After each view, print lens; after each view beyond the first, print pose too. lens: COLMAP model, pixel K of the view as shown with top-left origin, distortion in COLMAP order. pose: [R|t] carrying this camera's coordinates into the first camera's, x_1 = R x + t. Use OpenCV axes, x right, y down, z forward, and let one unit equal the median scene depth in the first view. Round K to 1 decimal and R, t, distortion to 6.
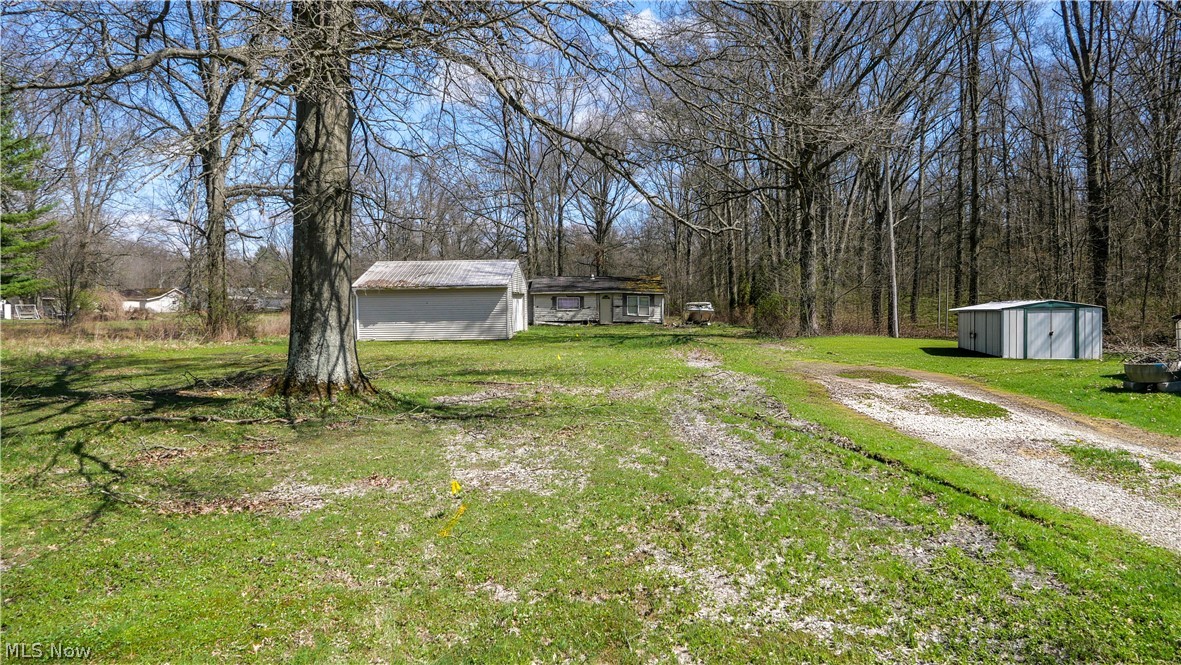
lens RADIAL K [[771.1, 0, 590.5], [0, 771.1, 332.5], [0, 0, 1]] dist [-0.005769, 0.001637]
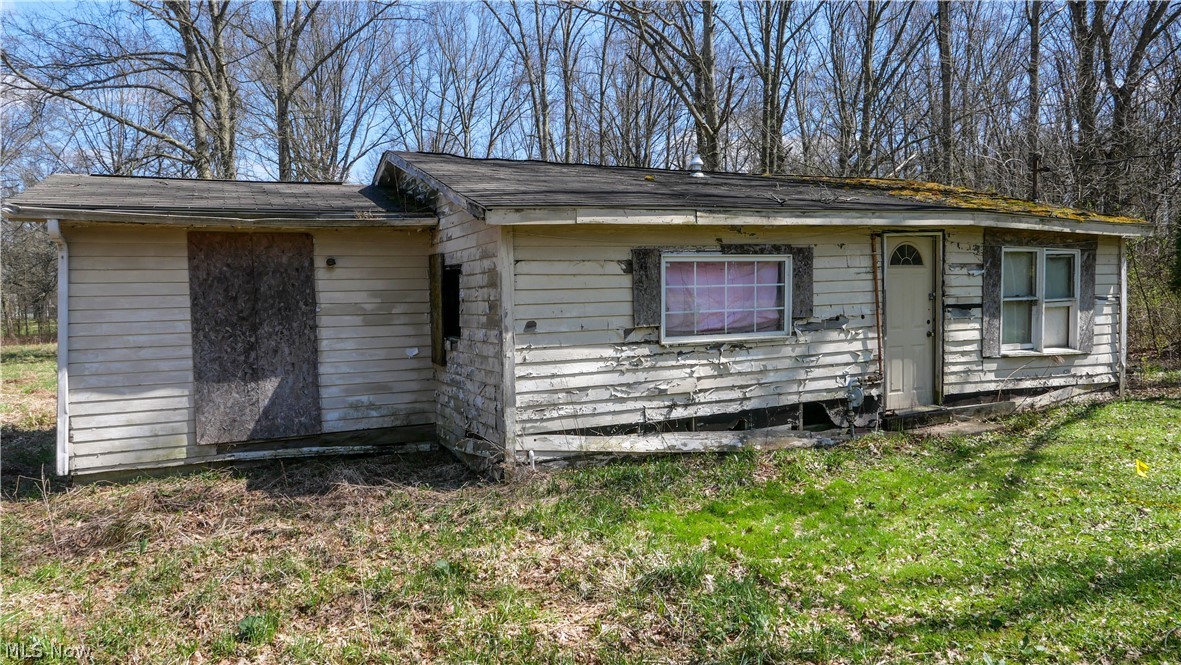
lens RADIAL K [[771.1, 0, 590.5], [0, 771.1, 332.5], [0, 0, 1]] dist [-0.005769, 0.001637]
pose [[0.907741, -0.041267, 0.417497, -0.114299], [0.045362, 0.998971, 0.000112, -0.032191], [-0.417072, 0.018837, 0.908678, 0.875745]]
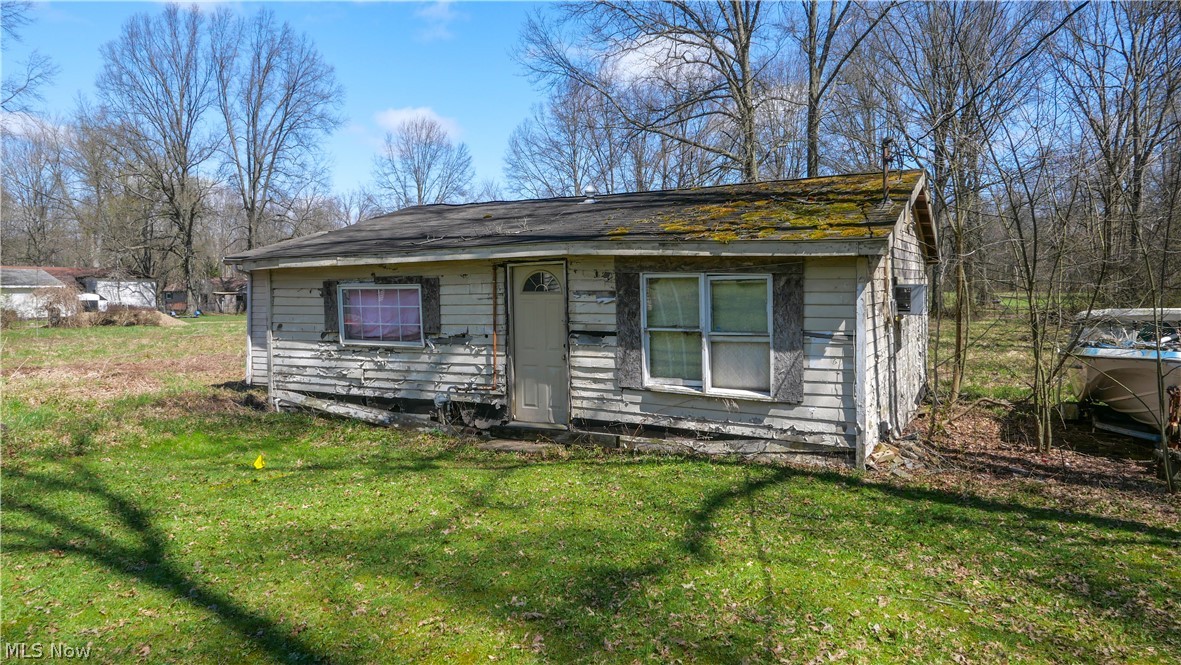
lens RADIAL K [[771.1, 0, 590.5], [0, 771.1, 332.5], [0, 0, 1]] dist [-0.005769, 0.001637]
pose [[0.879082, 0.023286, -0.476102, 0.118334], [-0.017833, 0.999713, 0.015968, -0.037237], [0.476337, -0.005547, 0.879245, 0.844274]]
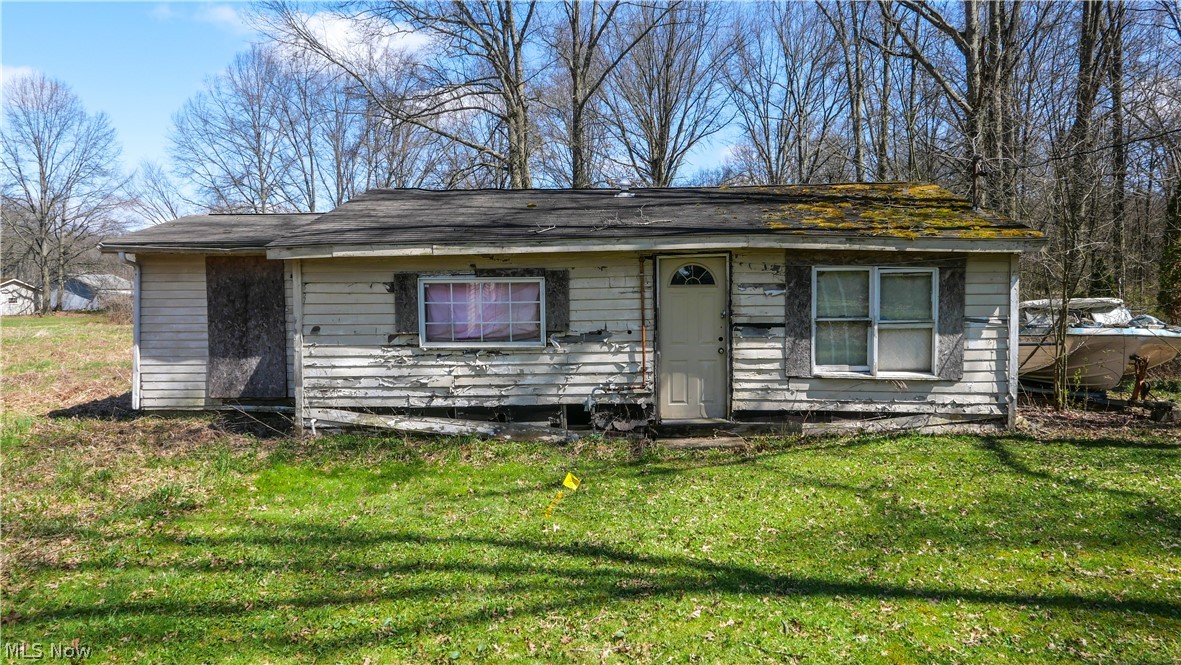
lens RADIAL K [[790.9, 0, 623.7], [0, 790.9, 333.9], [0, 0, 1]] dist [-0.032659, 0.055624]
pose [[0.999480, -0.005355, -0.031811, 0.009917], [0.005693, 0.999928, 0.010534, -0.034370], [0.031752, -0.010709, 0.999438, 0.815200]]
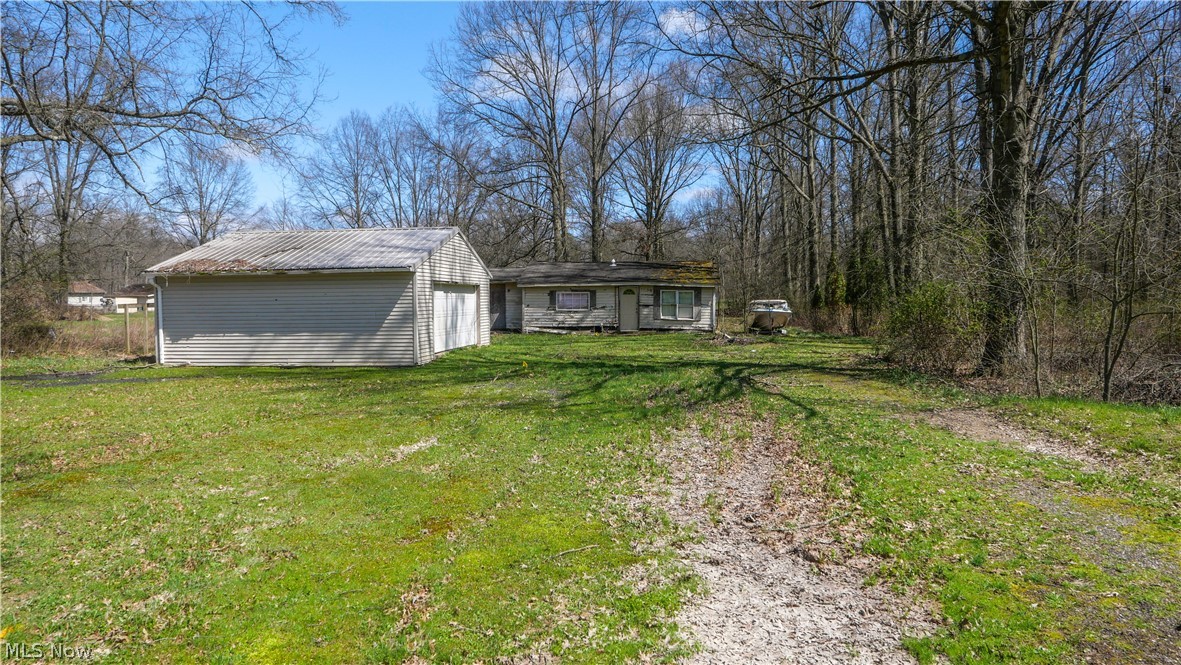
lens RADIAL K [[771.1, 0, 590.5], [0, 771.1, 332.5], [0, 0, 1]] dist [-0.005769, 0.001637]
pose [[0.996106, 0.006574, -0.087923, 0.046135], [-0.006233, 0.999972, 0.004156, -0.013028], [0.087948, -0.003592, 0.996119, 0.325899]]
